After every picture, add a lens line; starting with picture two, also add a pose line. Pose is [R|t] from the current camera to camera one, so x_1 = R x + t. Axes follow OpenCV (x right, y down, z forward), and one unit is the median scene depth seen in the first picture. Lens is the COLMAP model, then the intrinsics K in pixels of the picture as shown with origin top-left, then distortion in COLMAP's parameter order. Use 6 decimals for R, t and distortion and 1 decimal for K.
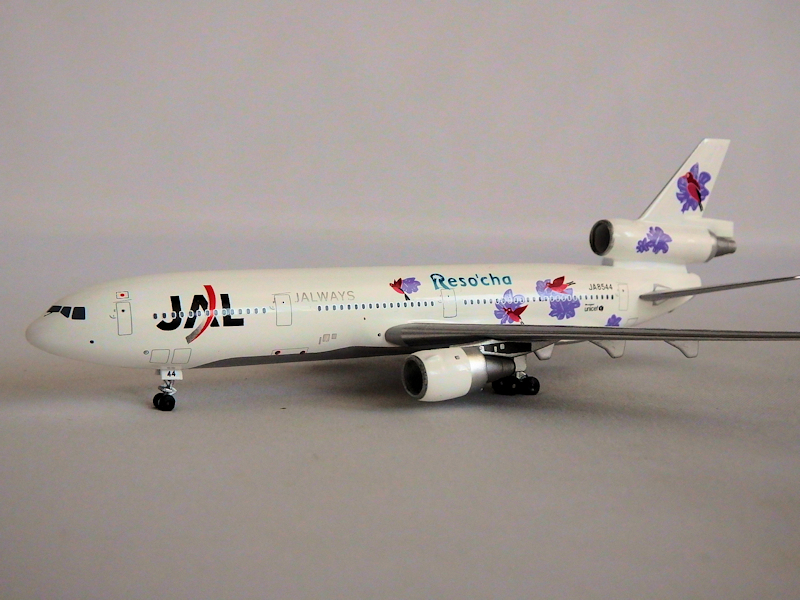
lens RADIAL K [[1139.2, 0, 399.7], [0, 1139.2, 304.3], [0, 0, 1]] dist [-0.015319, 0.000000]
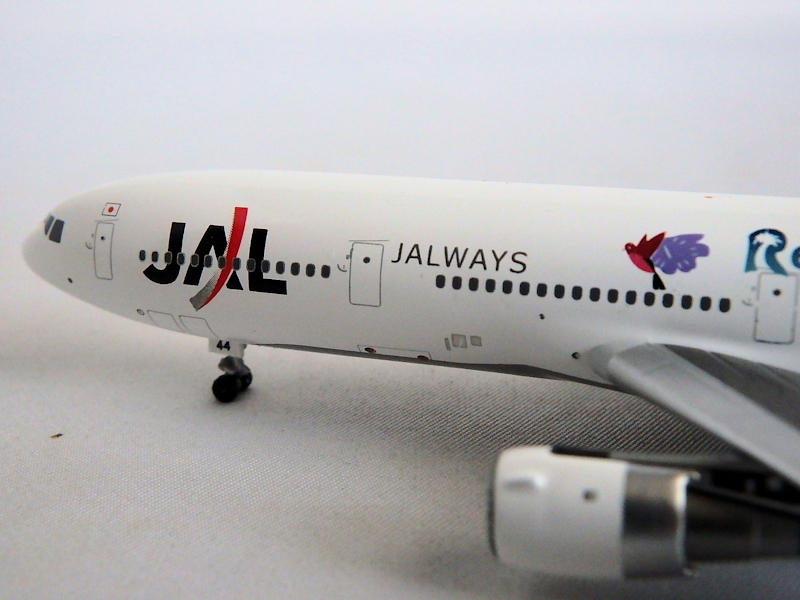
lens RADIAL K [[1139.2, 0, 402.0], [0, 1139.2, 297.8], [0, 0, 1]] dist [-0.015319, 0.000000]
pose [[0.676733, 0.220212, -0.702523, 0.244221], [-0.038702, 0.963541, 0.264748, -0.110428], [0.735210, -0.151975, 0.660583, 0.641520]]
